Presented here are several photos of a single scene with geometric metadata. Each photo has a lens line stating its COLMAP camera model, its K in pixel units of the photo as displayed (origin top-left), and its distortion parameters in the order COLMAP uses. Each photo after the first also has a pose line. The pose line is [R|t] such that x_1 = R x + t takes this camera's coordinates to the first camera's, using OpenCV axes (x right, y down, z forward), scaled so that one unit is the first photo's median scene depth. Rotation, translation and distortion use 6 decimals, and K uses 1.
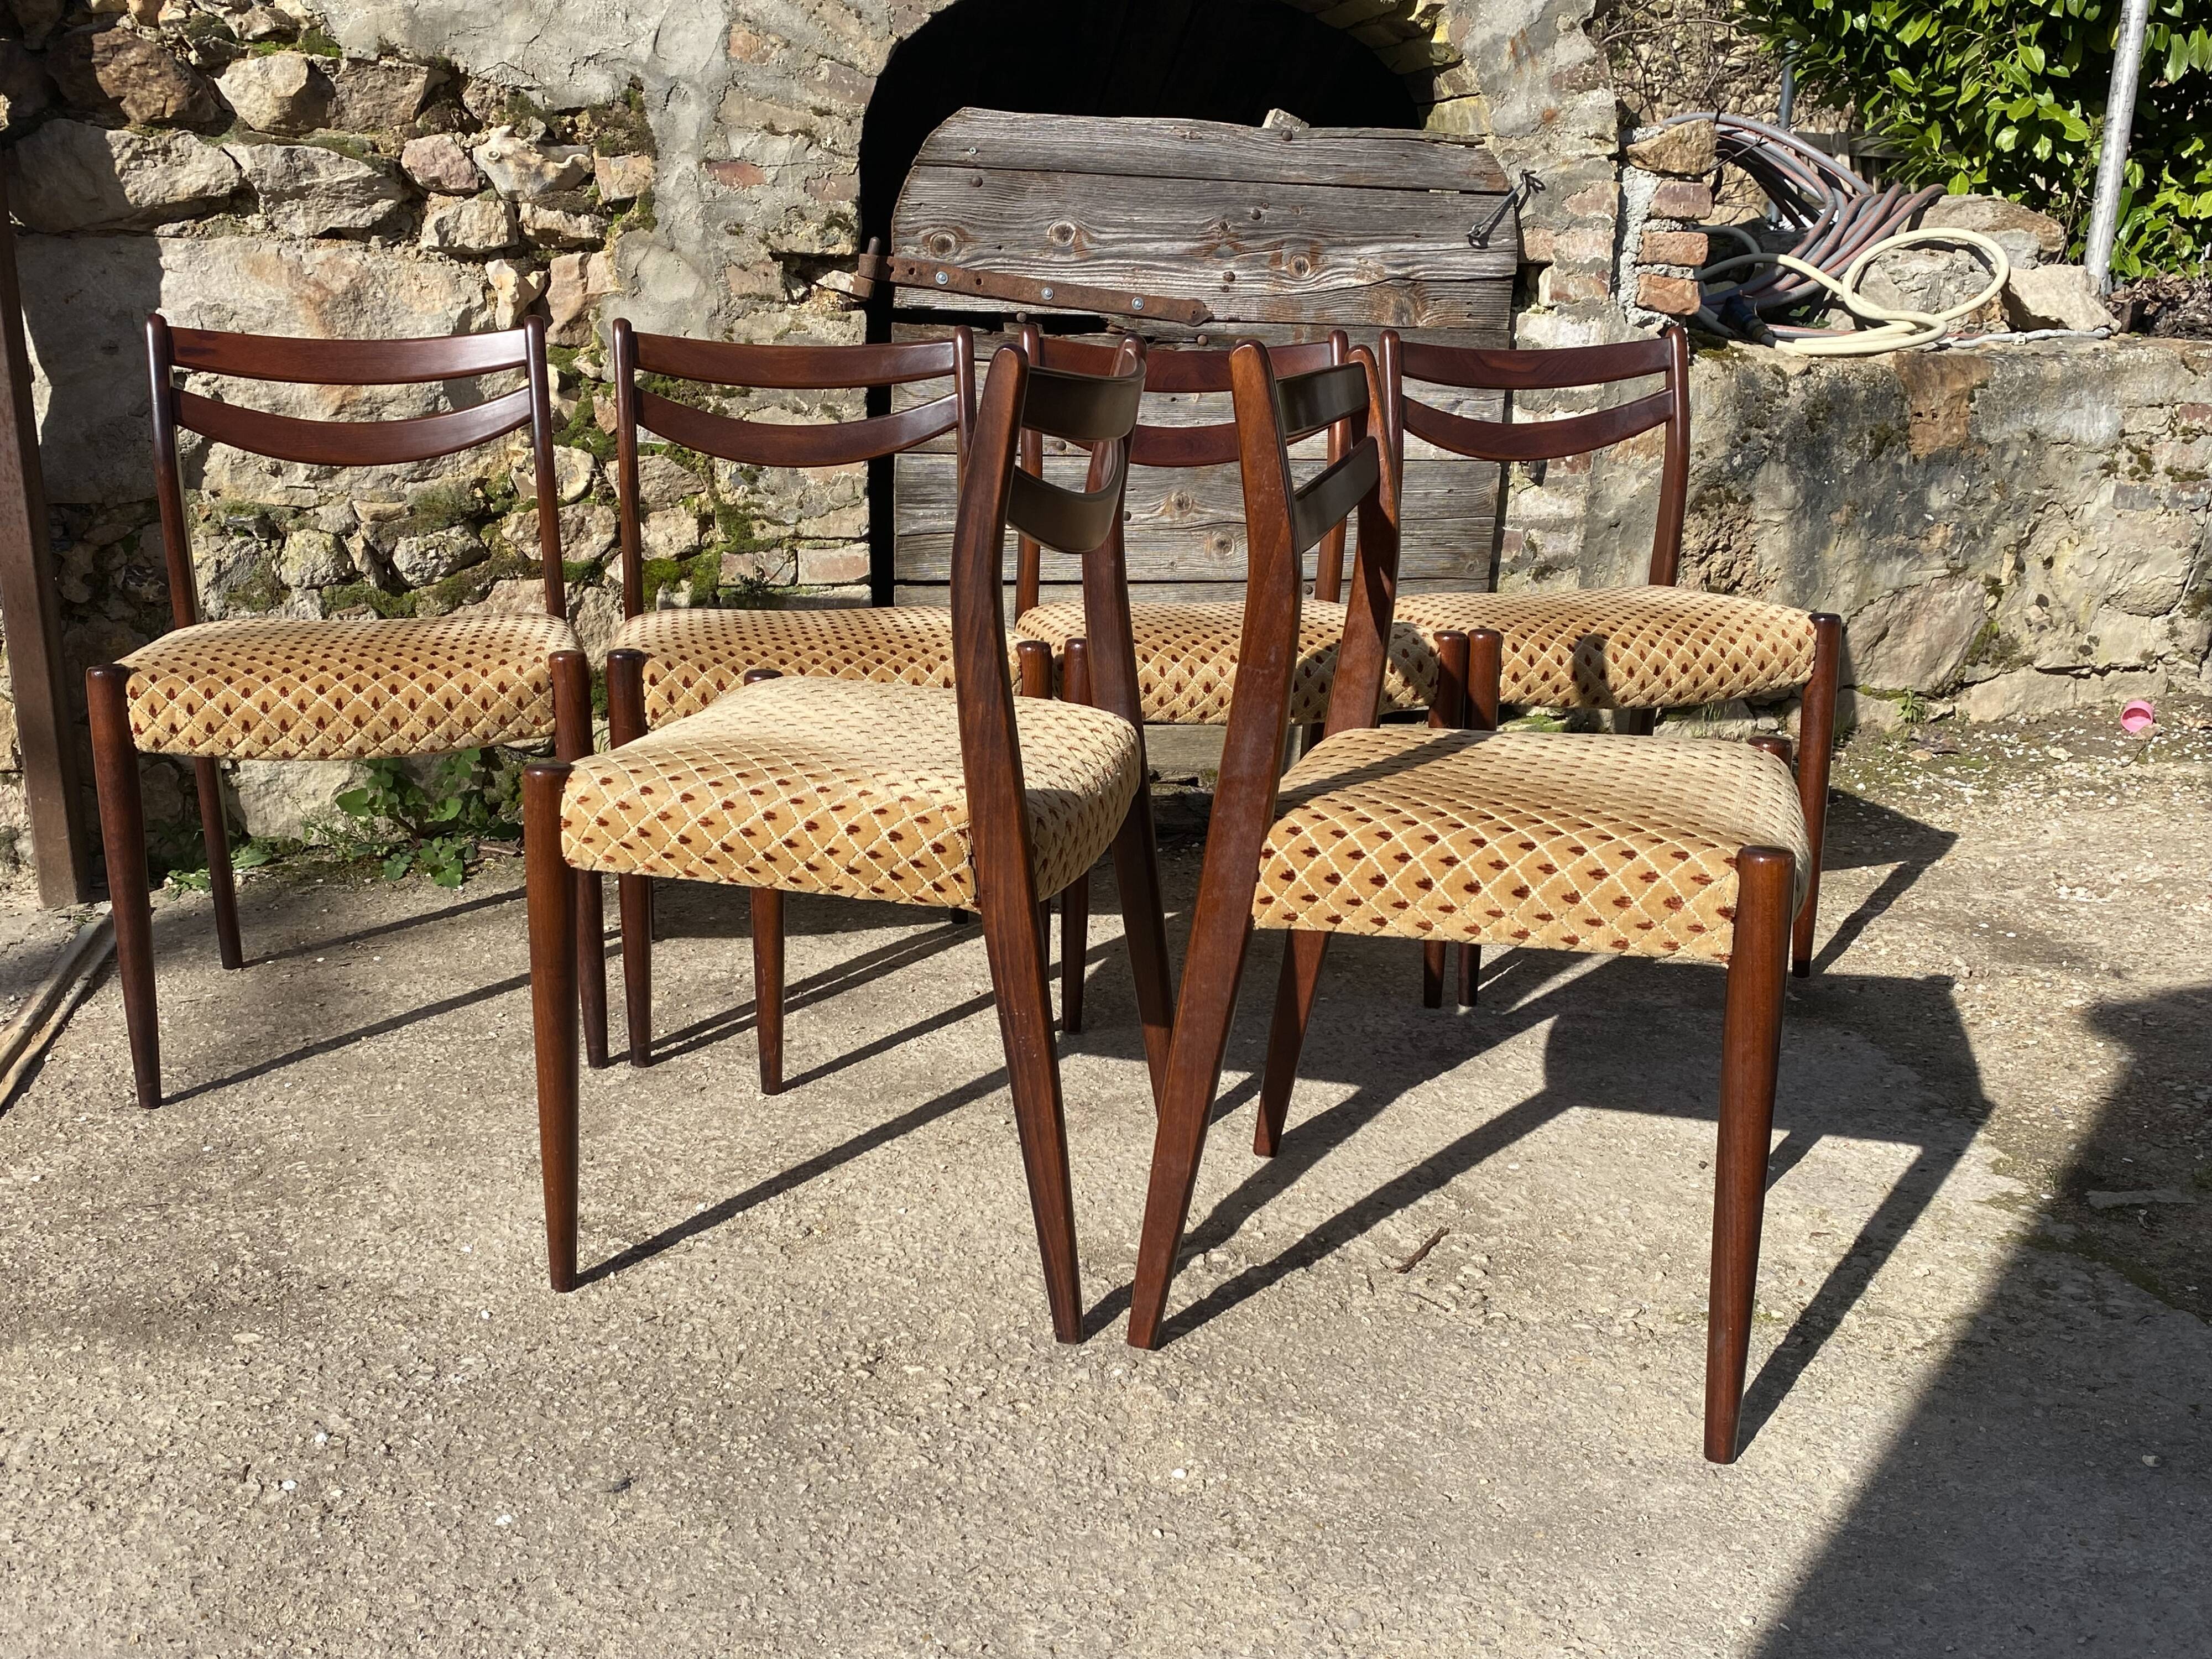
lens RADIAL K [[2024.6, 0, 1108.4], [0, 2024.6, 846.9], [0, 0, 1]] dist [0.007270, 0.000000]
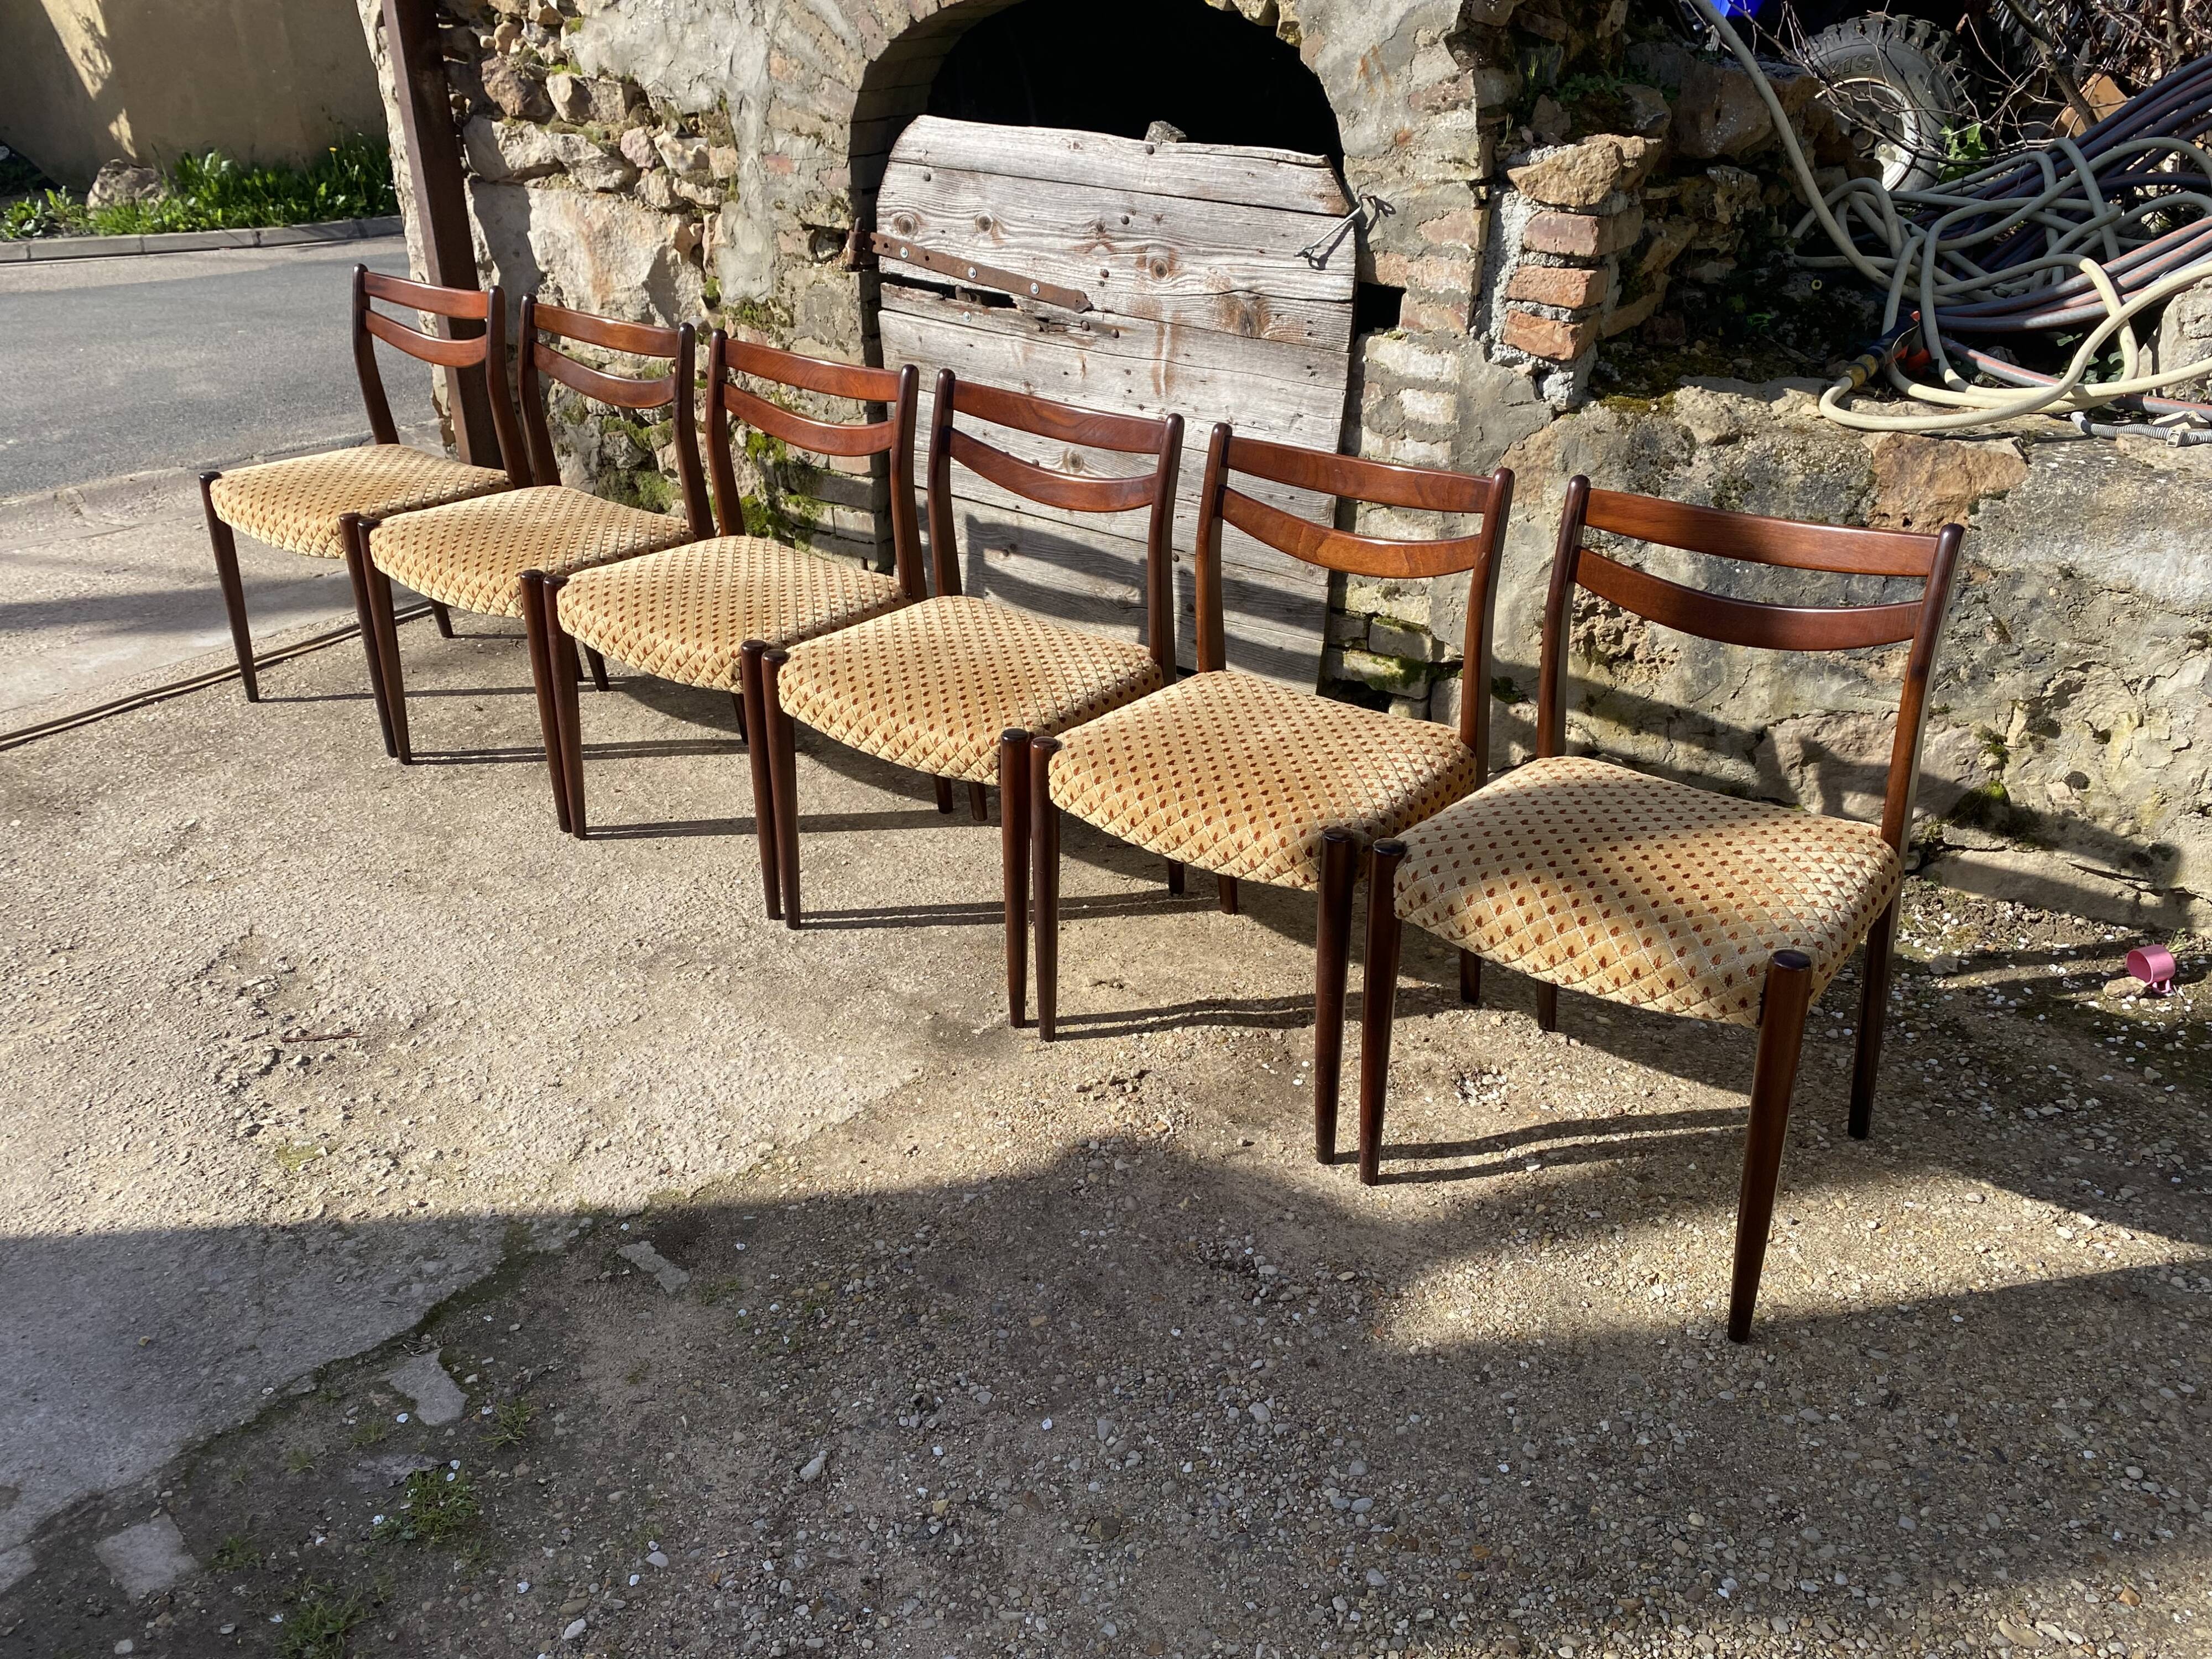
lens RADIAL K [[1692.2, 0, 1082.6], [0, 1692.2, 821.7], [0, 0, 1]] dist [0.013621, -0.006517]
pose [[0.647248, 0.343142, -0.680679, 0.878476], [-0.202662, 0.938277, 0.280294, -0.280845], [0.734846, -0.043472, 0.676839, 0.365306]]
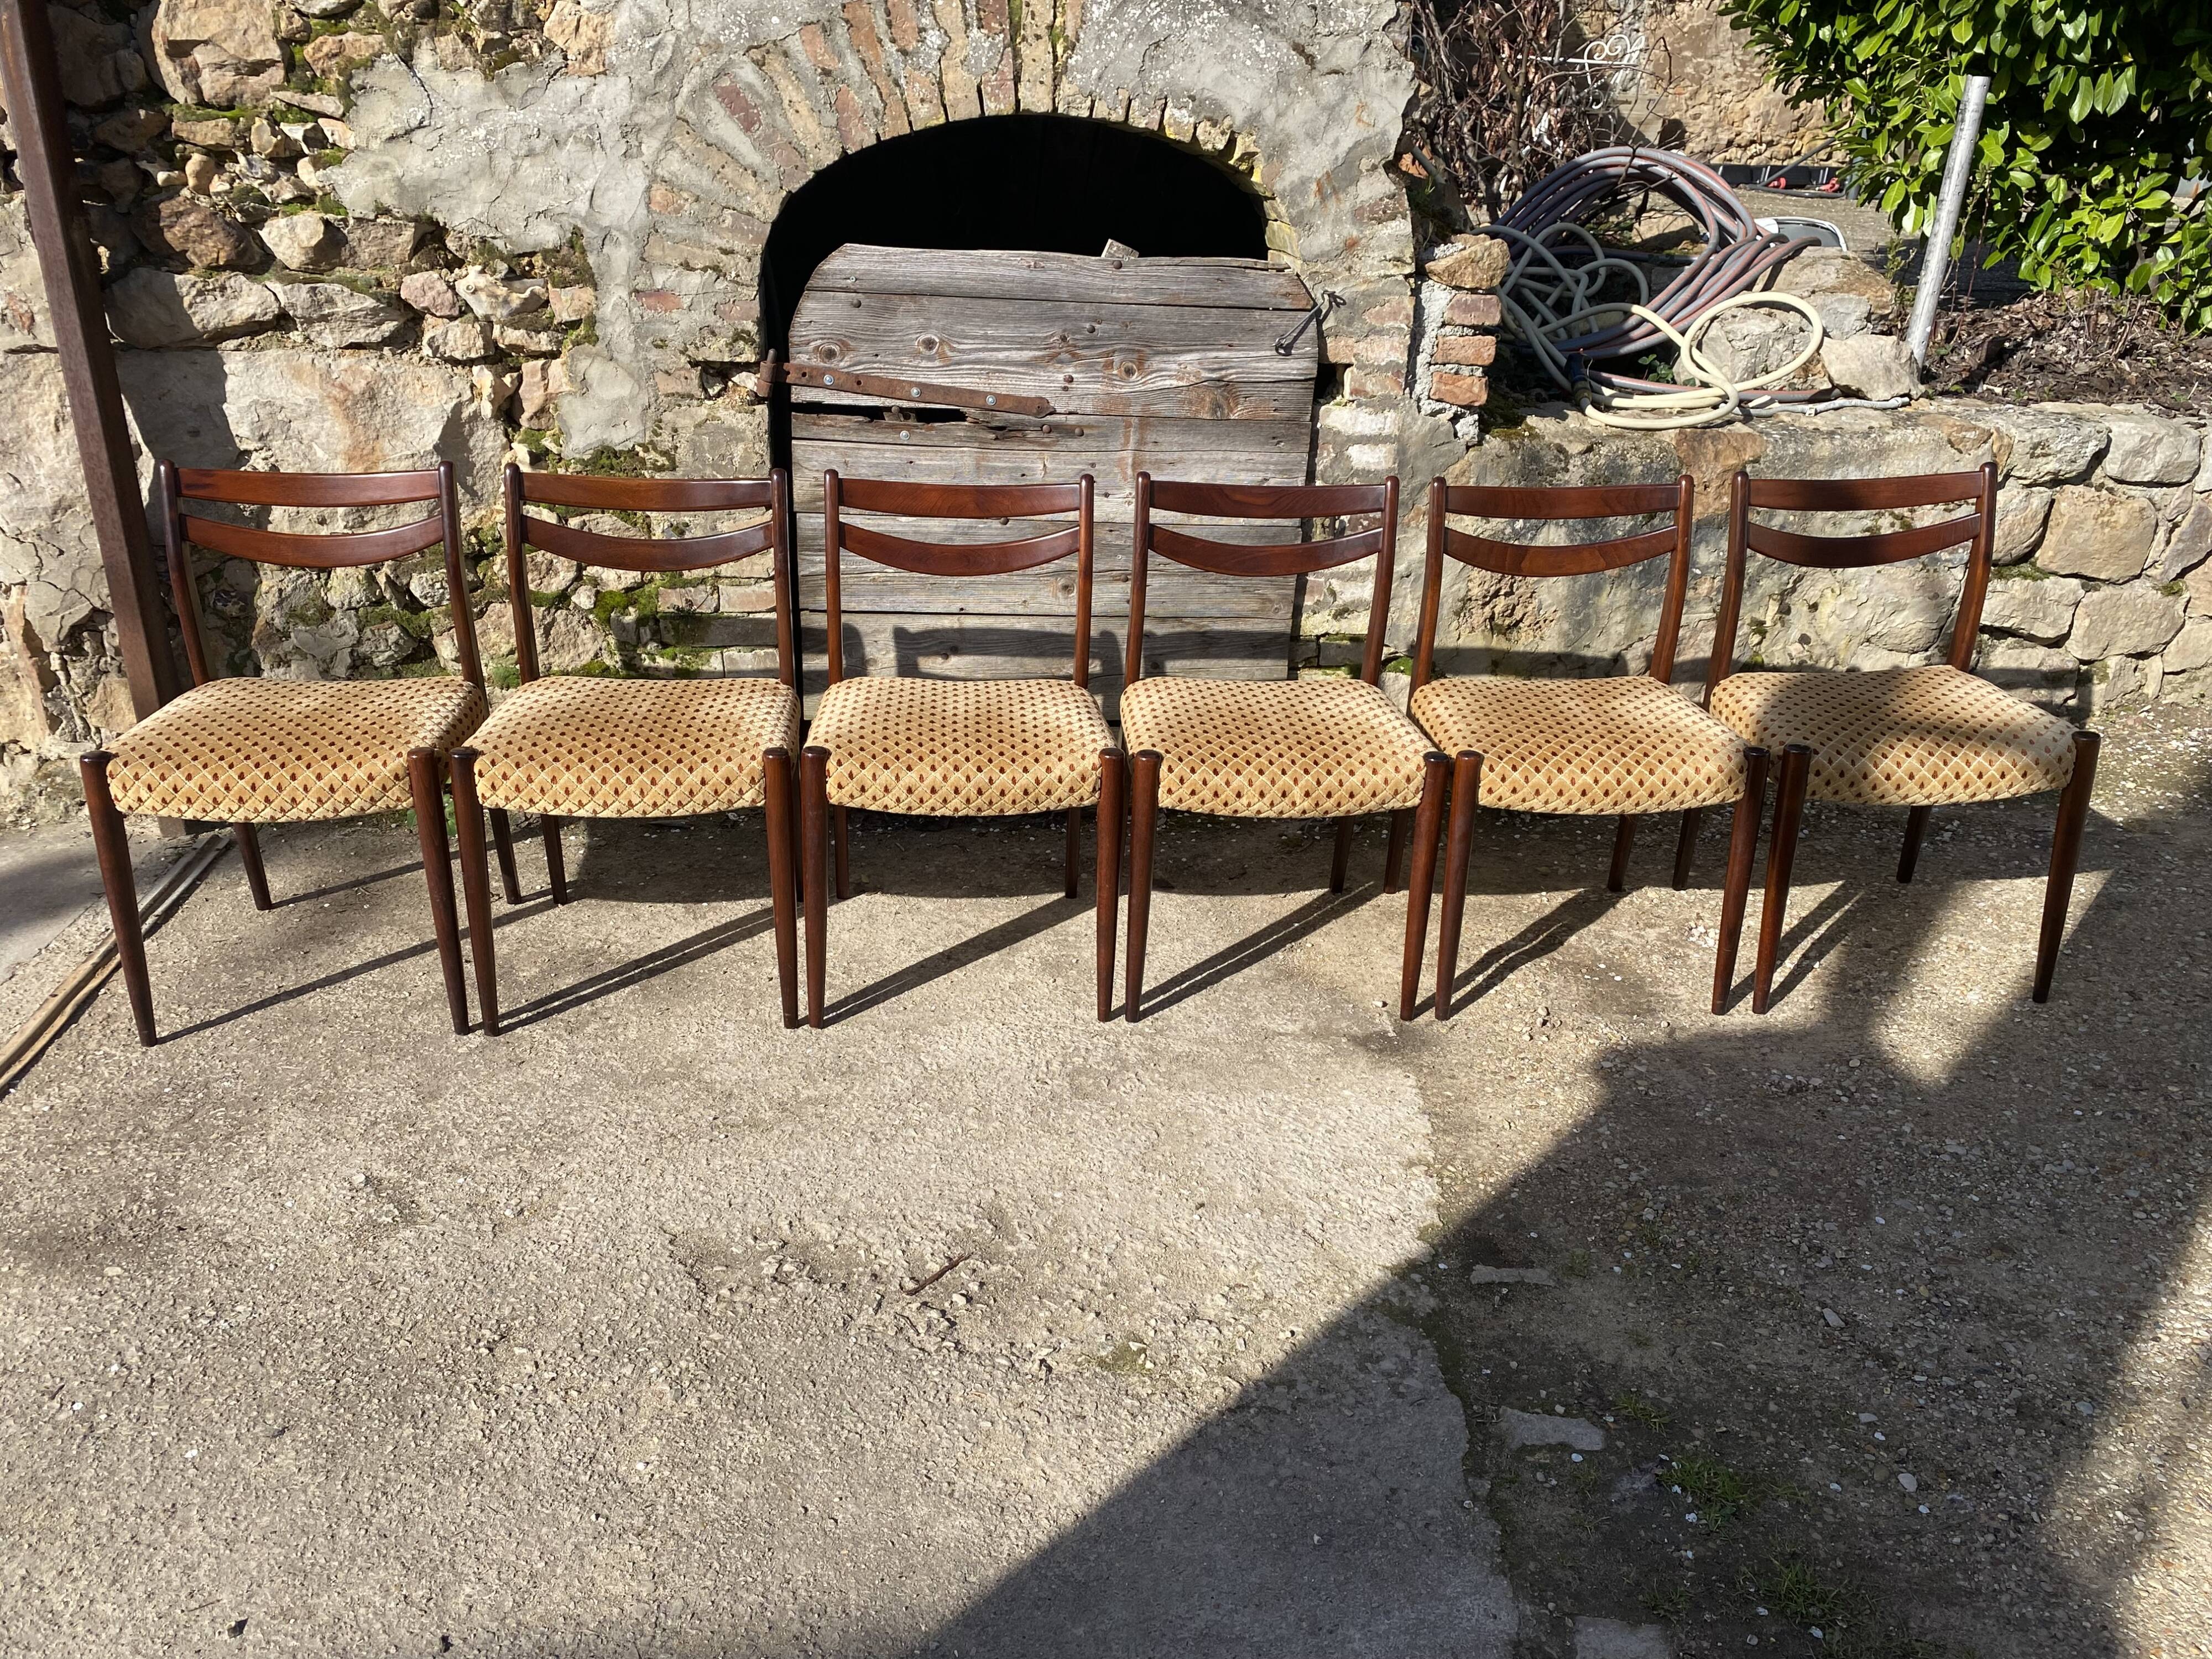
lens RADIAL K [[1692.2, 0, 1095.8], [0, 1692.2, 818.0], [0, 0, 1]] dist [0.013621, -0.006517]
pose [[0.988441, 0.075966, -0.131203, 0.253242], [-0.056774, 0.987908, 0.144275, -0.182257], [0.140576, -0.135158, 0.980801, -0.049350]]
